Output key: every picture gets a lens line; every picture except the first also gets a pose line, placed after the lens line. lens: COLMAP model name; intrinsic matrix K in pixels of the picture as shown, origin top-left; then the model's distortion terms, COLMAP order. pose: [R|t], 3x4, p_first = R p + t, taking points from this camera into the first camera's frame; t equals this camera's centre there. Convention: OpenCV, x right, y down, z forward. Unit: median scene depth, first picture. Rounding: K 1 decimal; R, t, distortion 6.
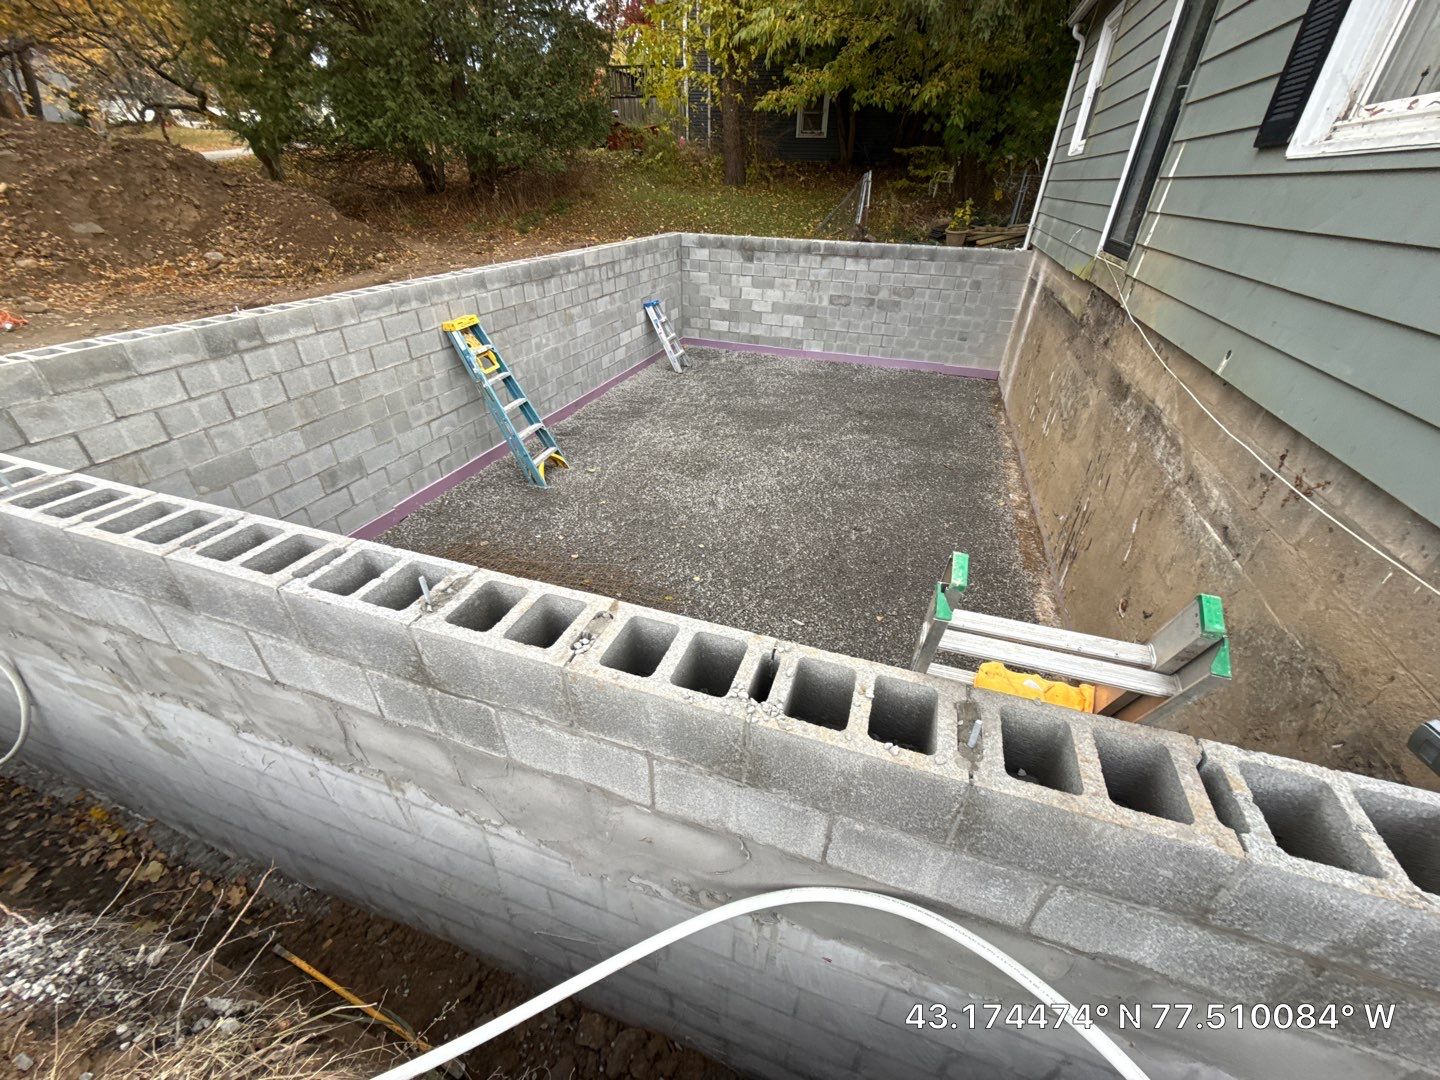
lens RADIAL K [[601.8, 0, 717.3], [0, 601.8, 549.6], [0, 0, 1]] dist [-0.002977, 0.000338]
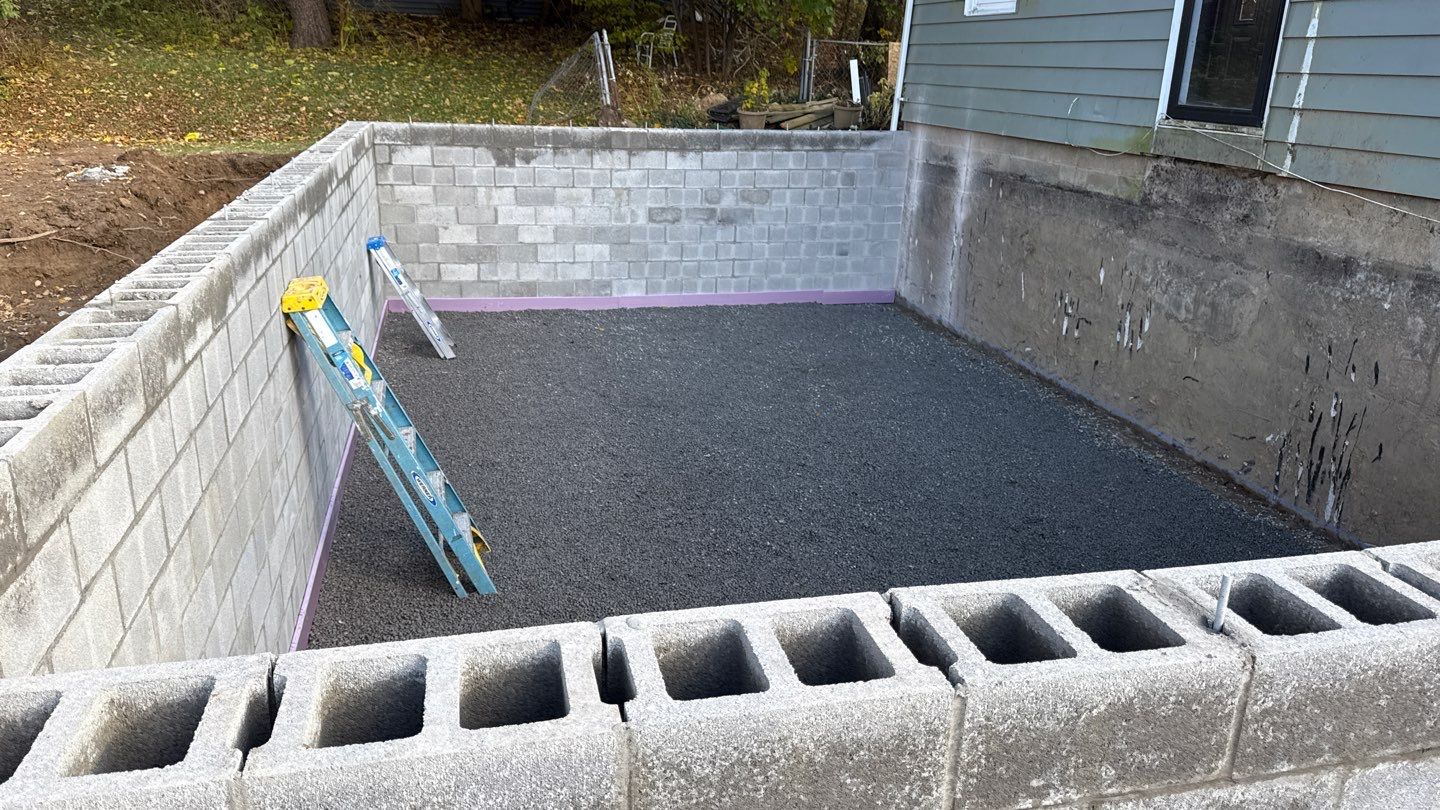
lens RADIAL K [[1037.4, 0, 761.9], [0, 1037.4, 418.6], [0, 0, 1]] dist [0.034086, -0.038786]
pose [[0.834498, -0.173111, 0.523112, -0.314345], [0.279072, 0.951381, -0.130355, -0.039558], [-0.475113, 0.254767, 0.842236, 0.085970]]
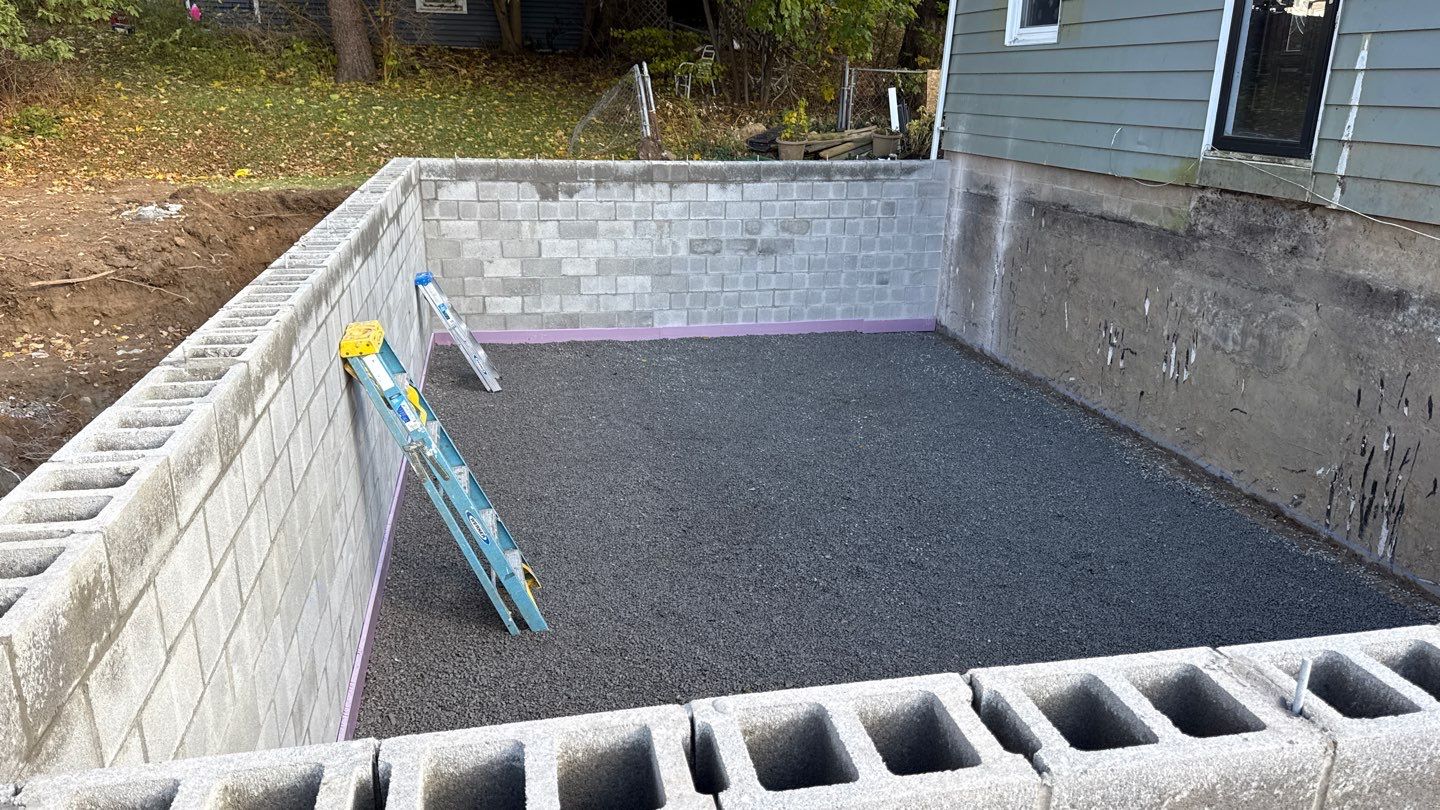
lens RADIAL K [[1037.4, 0, 770.6], [0, 1037.4, 433.5], [0, 0, 1]] dist [0.034086, -0.038786]
pose [[0.846573, -0.175149, 0.502630, -0.320232], [0.280806, 0.949171, -0.142204, -0.050316], [-0.452175, 0.261528, 0.852726, 0.083658]]
